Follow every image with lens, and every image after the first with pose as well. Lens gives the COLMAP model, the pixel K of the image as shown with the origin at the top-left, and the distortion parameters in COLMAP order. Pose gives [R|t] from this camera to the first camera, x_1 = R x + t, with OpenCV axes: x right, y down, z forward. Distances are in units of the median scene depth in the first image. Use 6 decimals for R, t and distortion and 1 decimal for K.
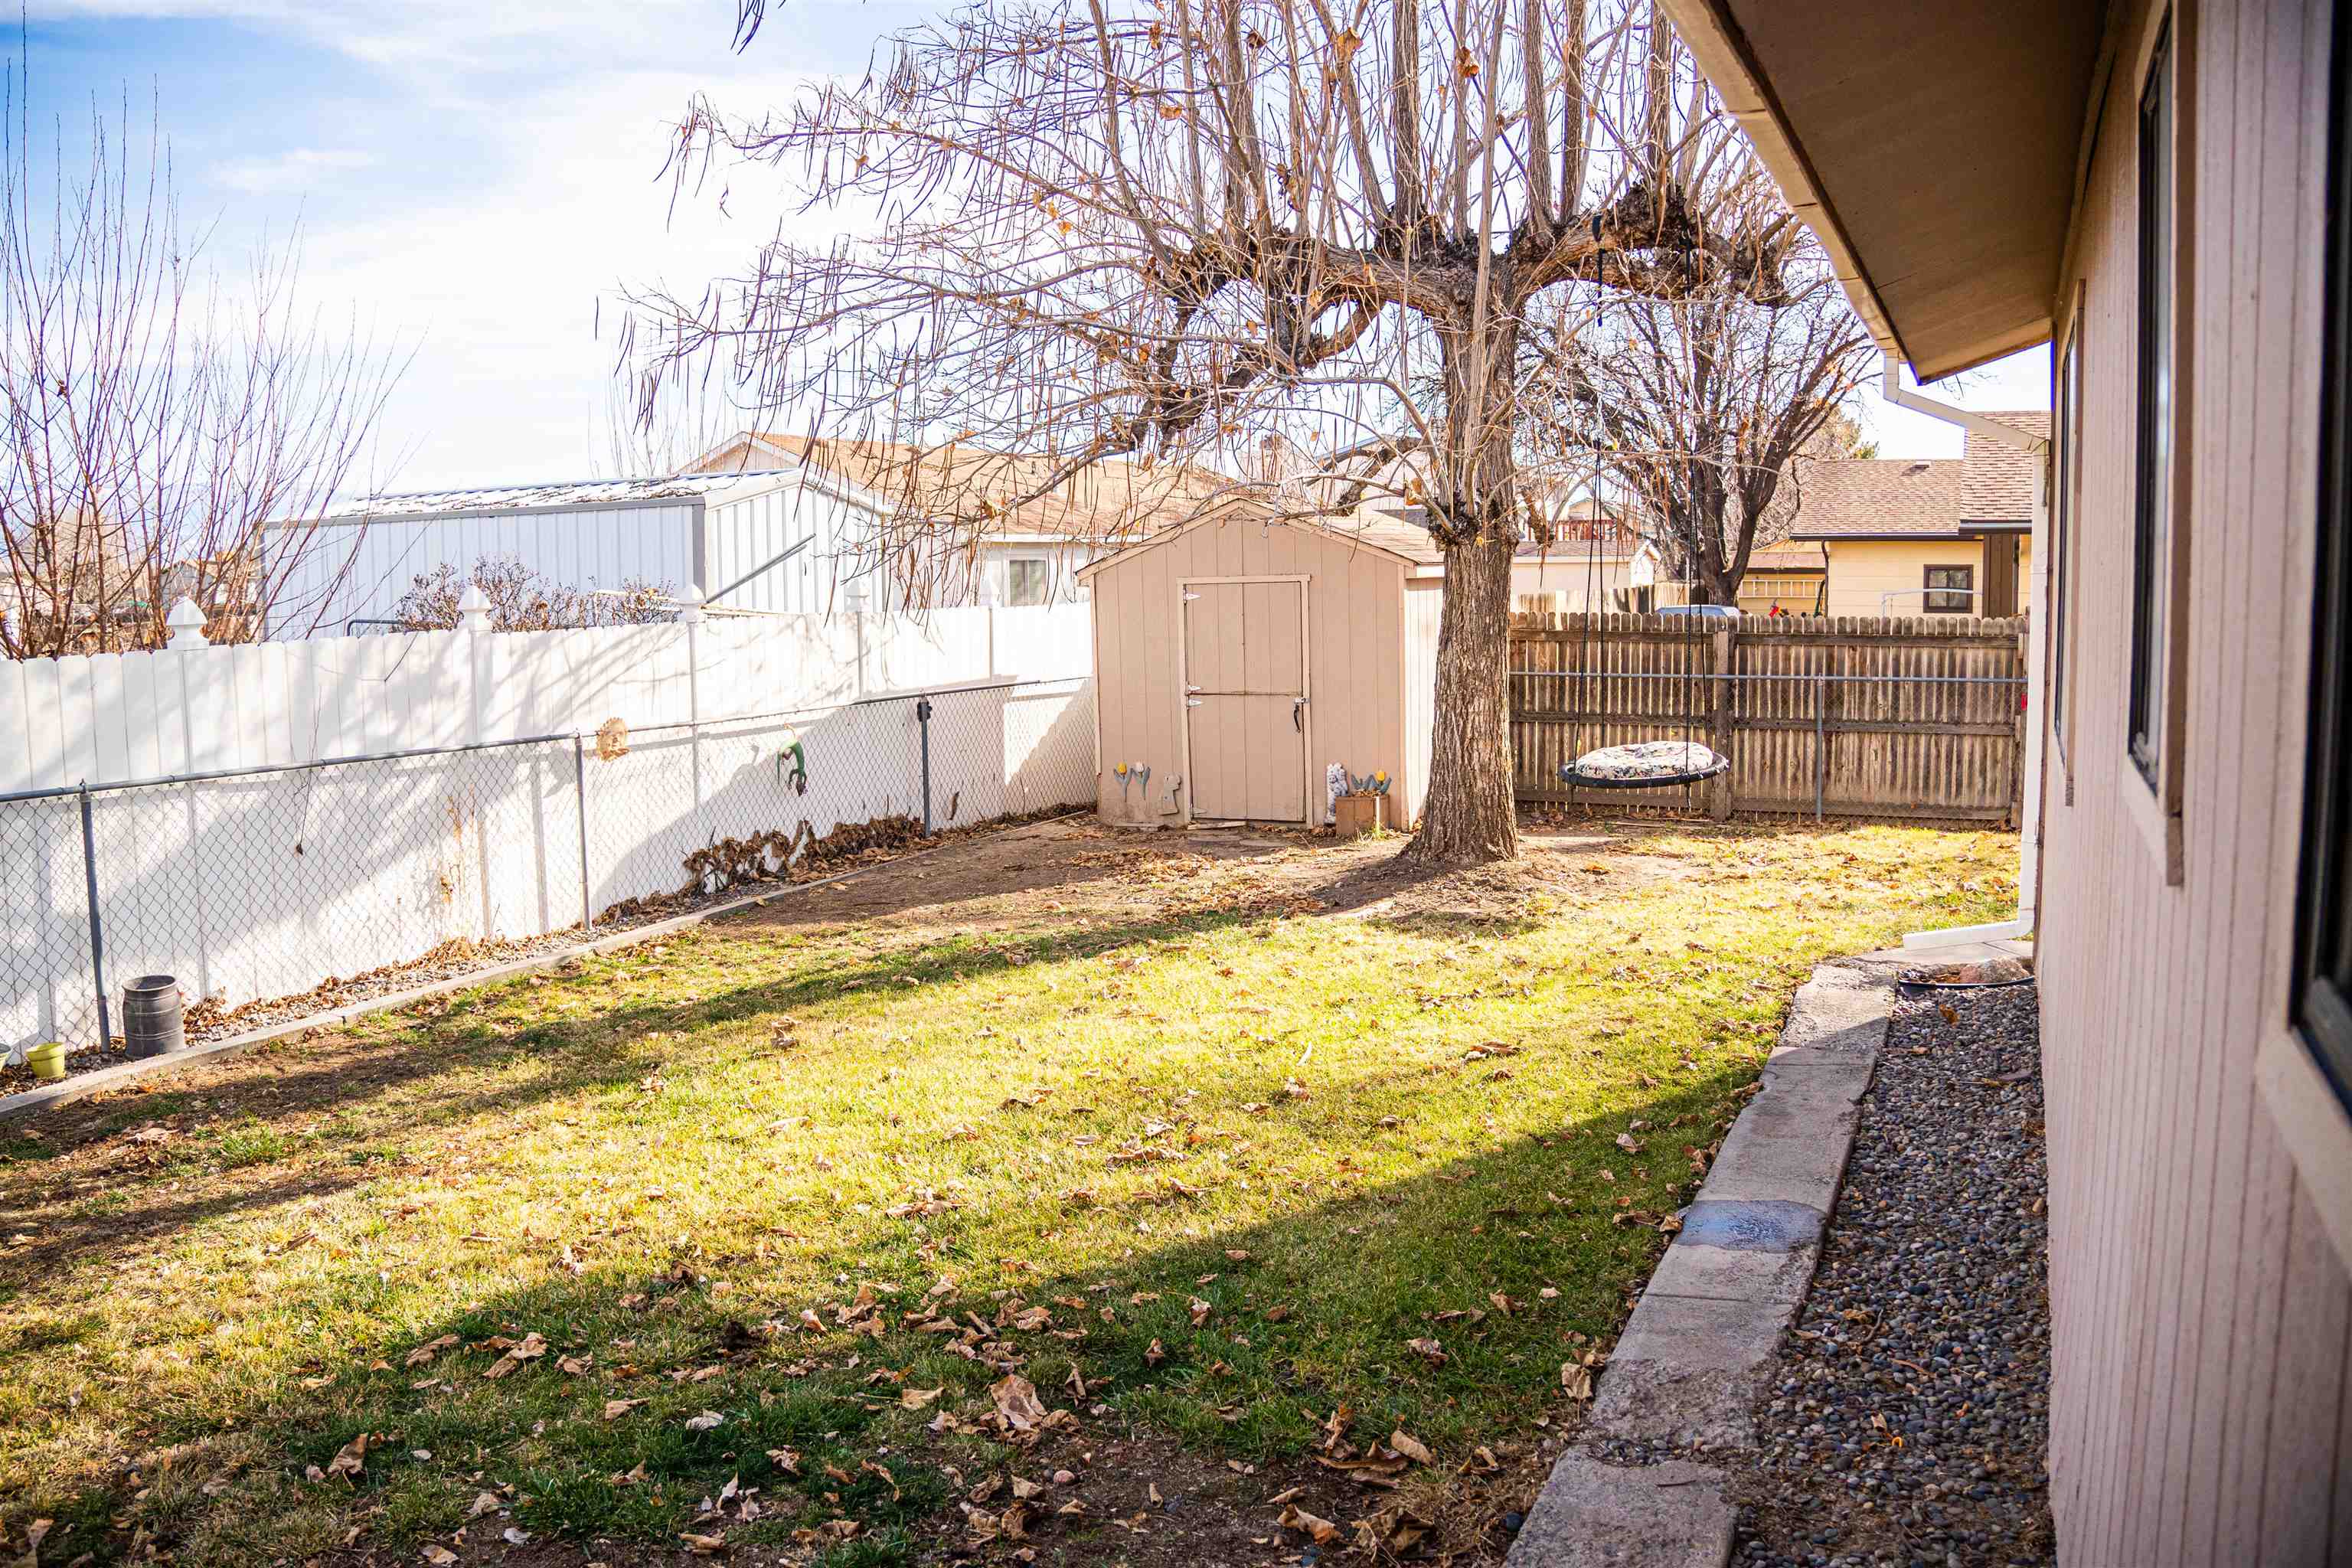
lens RADIAL K [[1883.7, 0, 1183.5], [0, 1883.7, 779.4], [0, 0, 1]] dist [-0.204438, 0.126529]
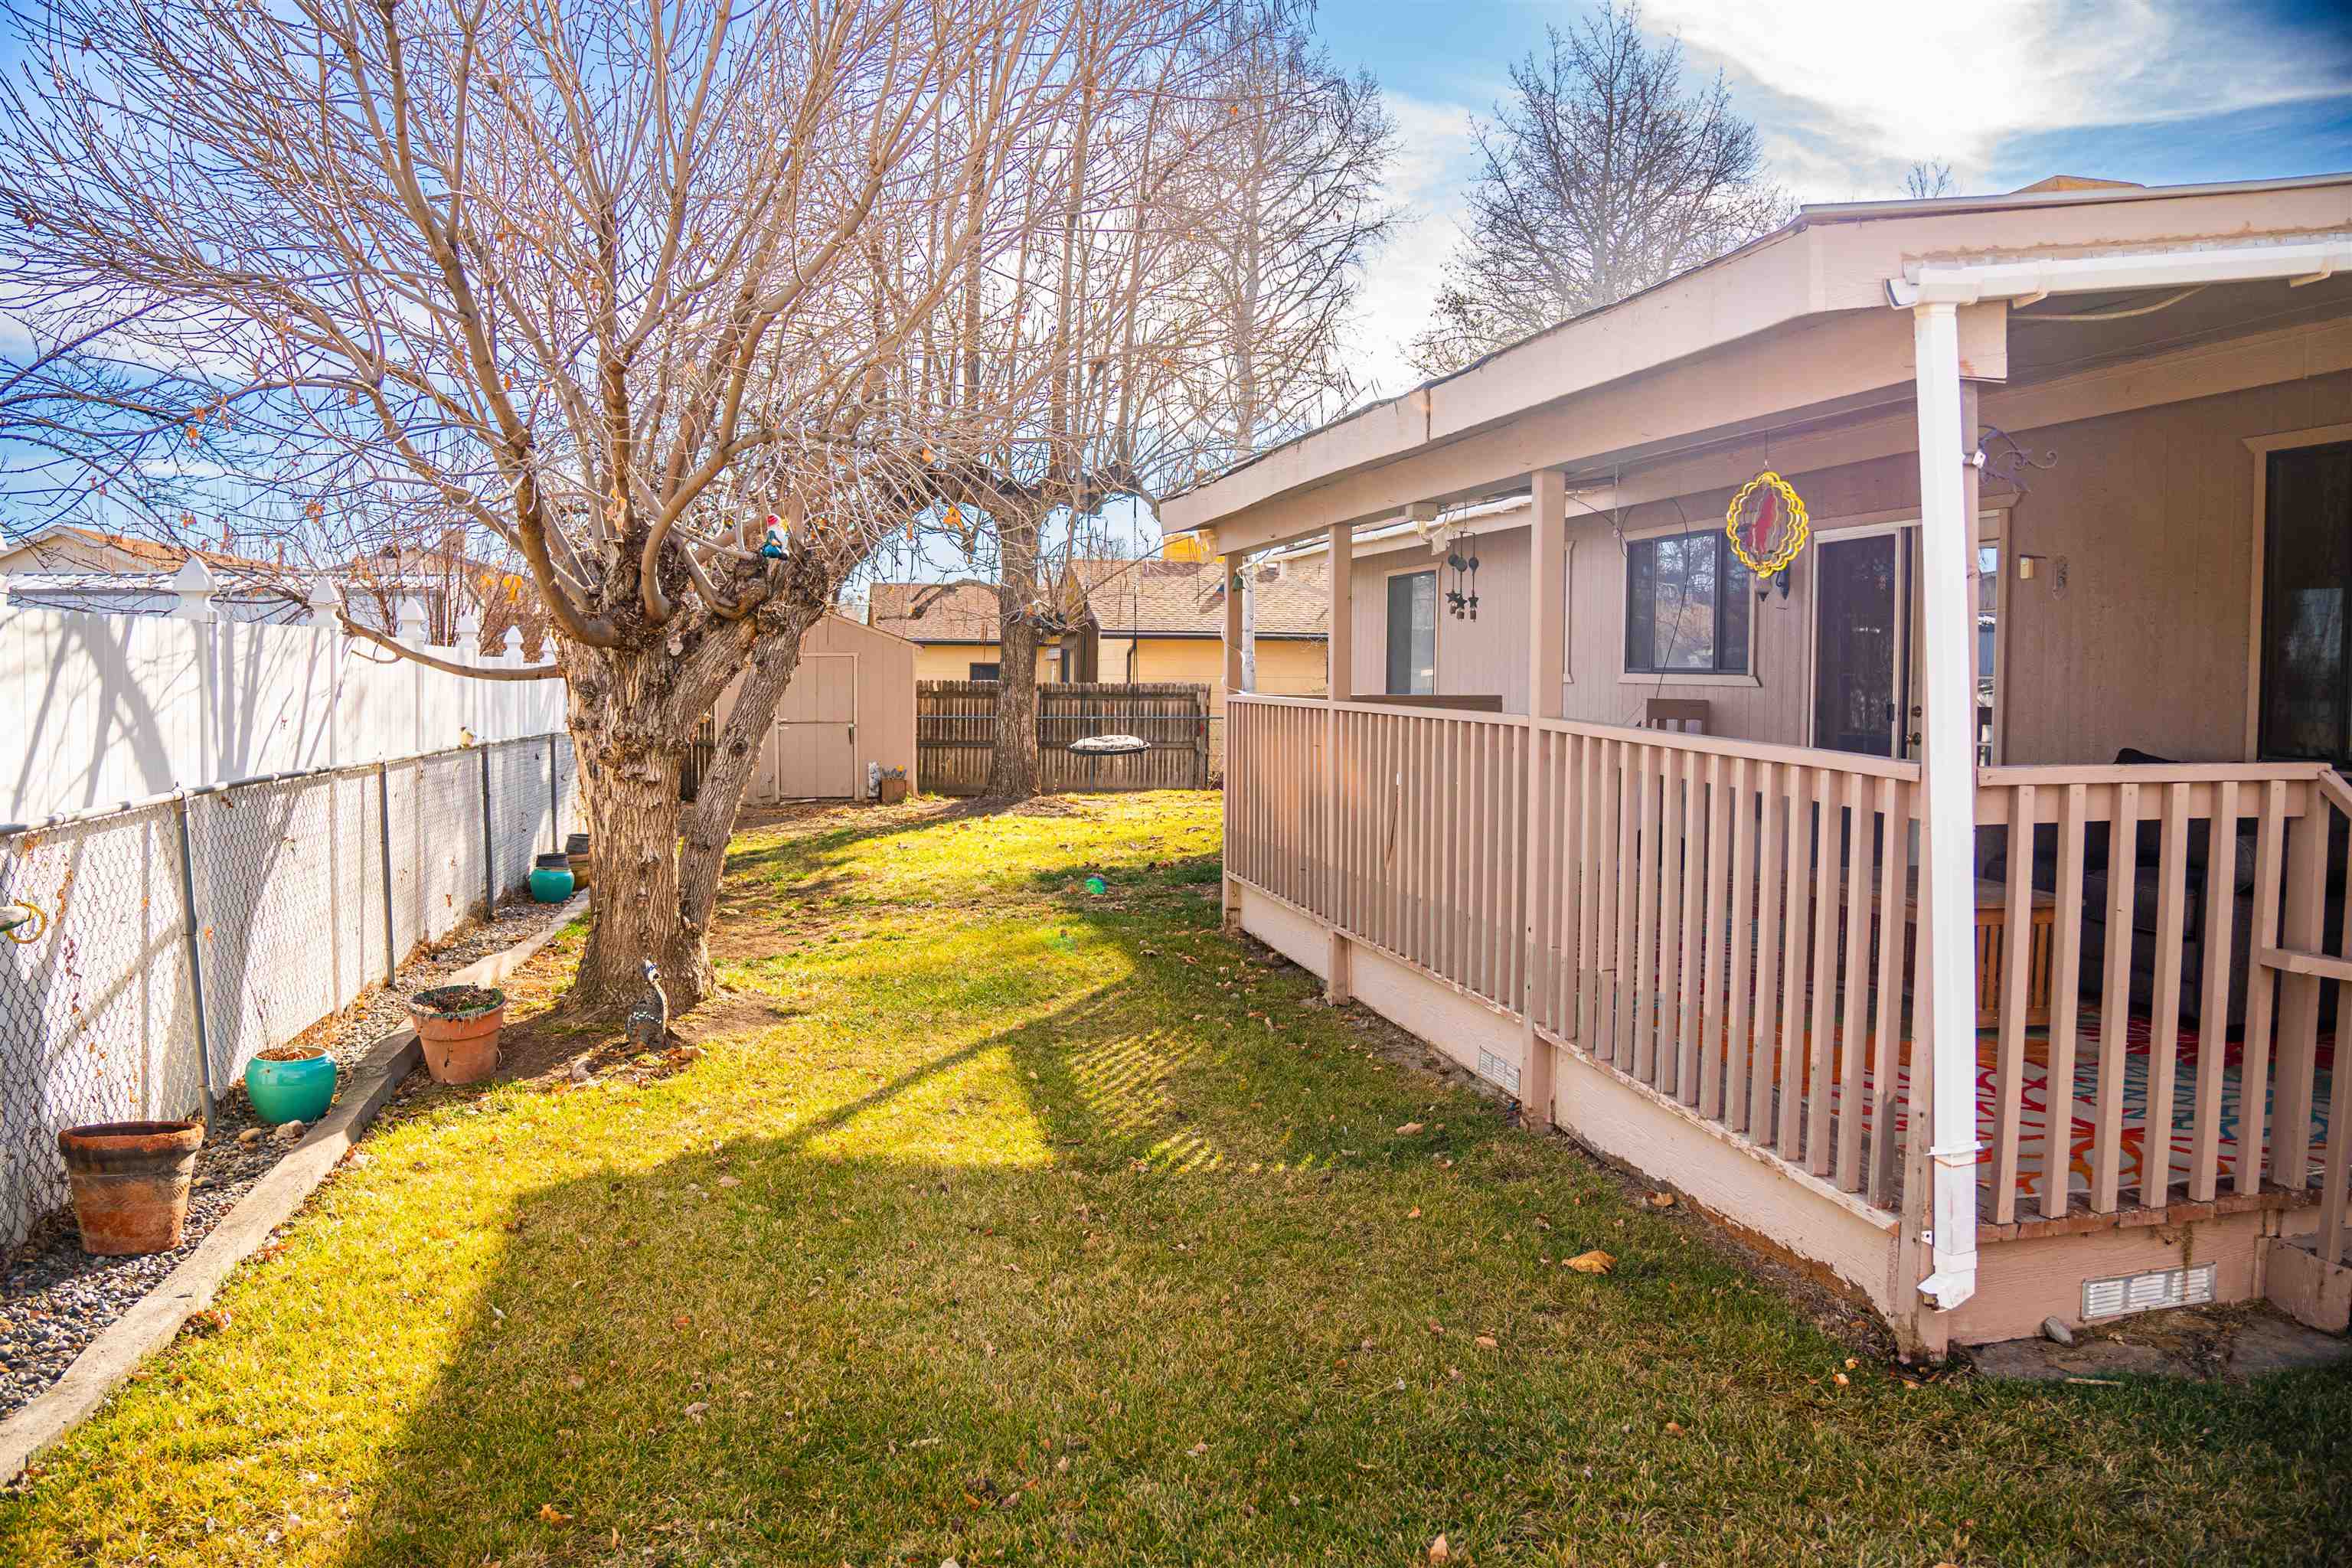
lens RADIAL K [[1893.3, 0, 1179.0], [0, 1893.3, 776.2], [0, 0, 1]] dist [-0.205394, 0.133285]
pose [[0.818083, -0.008338, 0.575040, -0.658046], [0.043486, 0.997929, -0.047396, 0.094552], [-0.573454, 0.063780, 0.816751, -0.545940]]
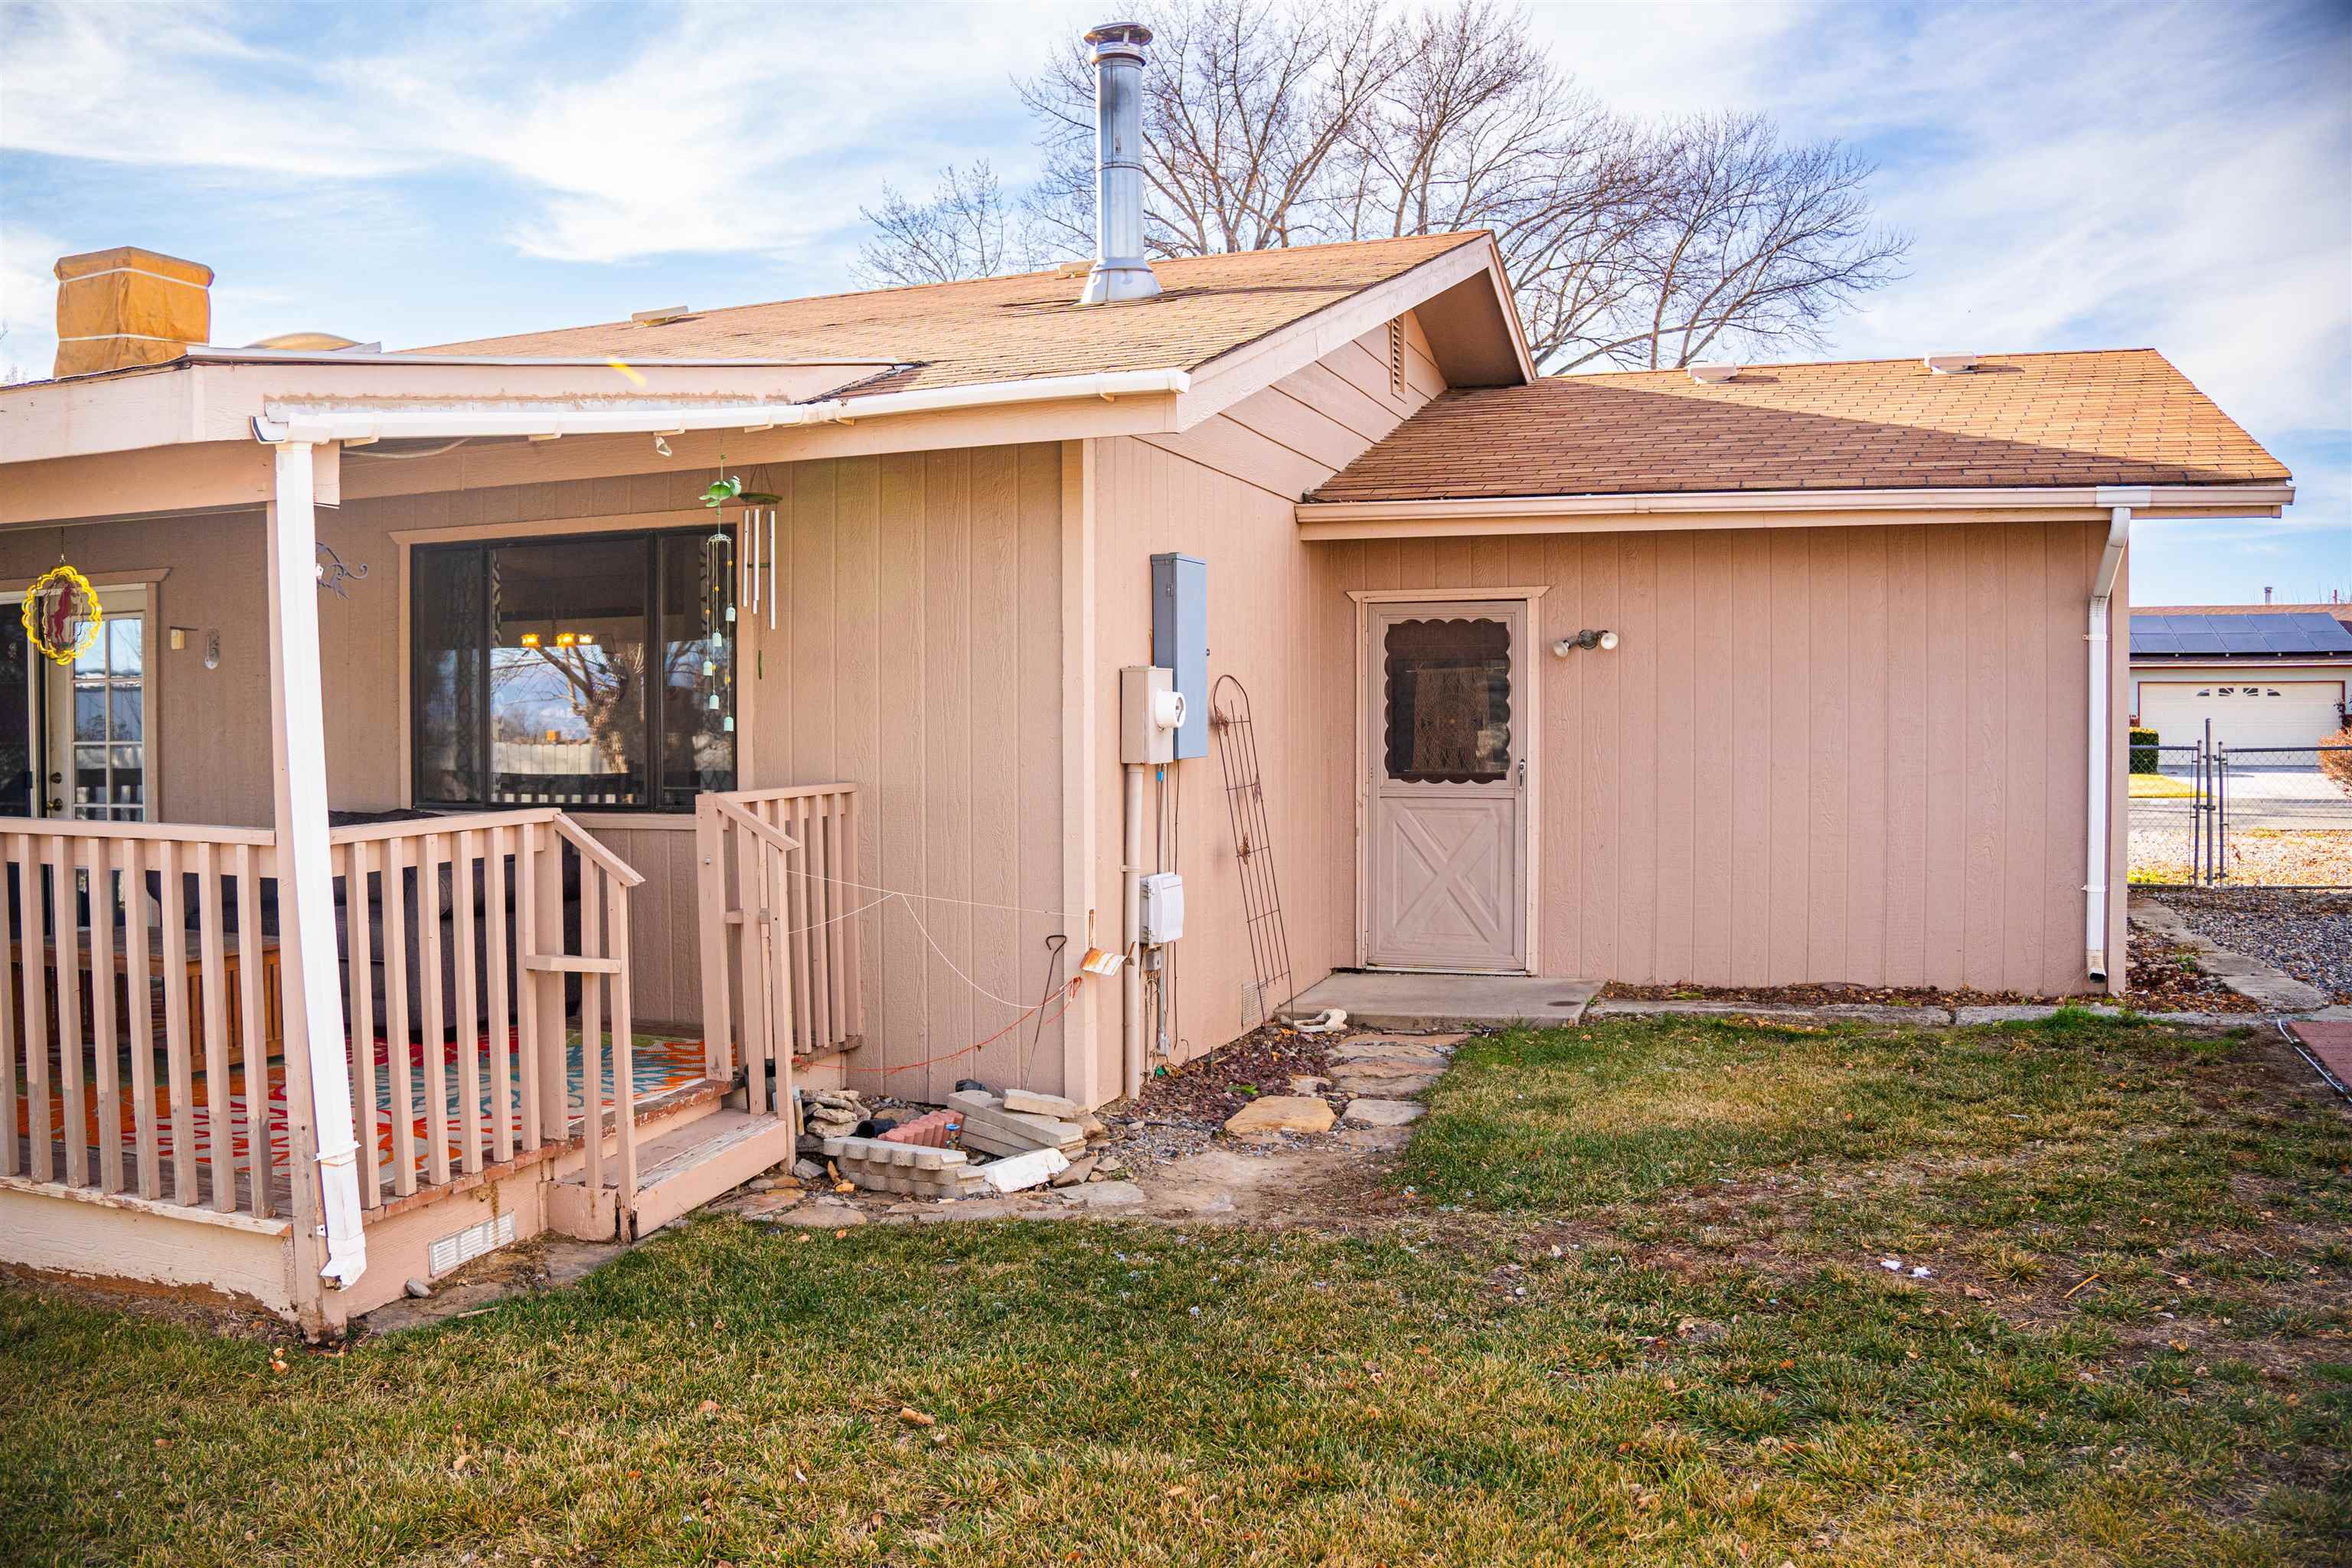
lens RADIAL K [[1883.7, 0, 1183.5], [0, 1883.7, 779.4], [0, 0, 1]] dist [-0.204438, 0.126529]
pose [[-0.073933, -0.014921, 0.997152, -0.731718], [0.126575, 0.991661, 0.024223, 0.088633], [-0.989198, 0.128005, -0.071428, -0.522023]]
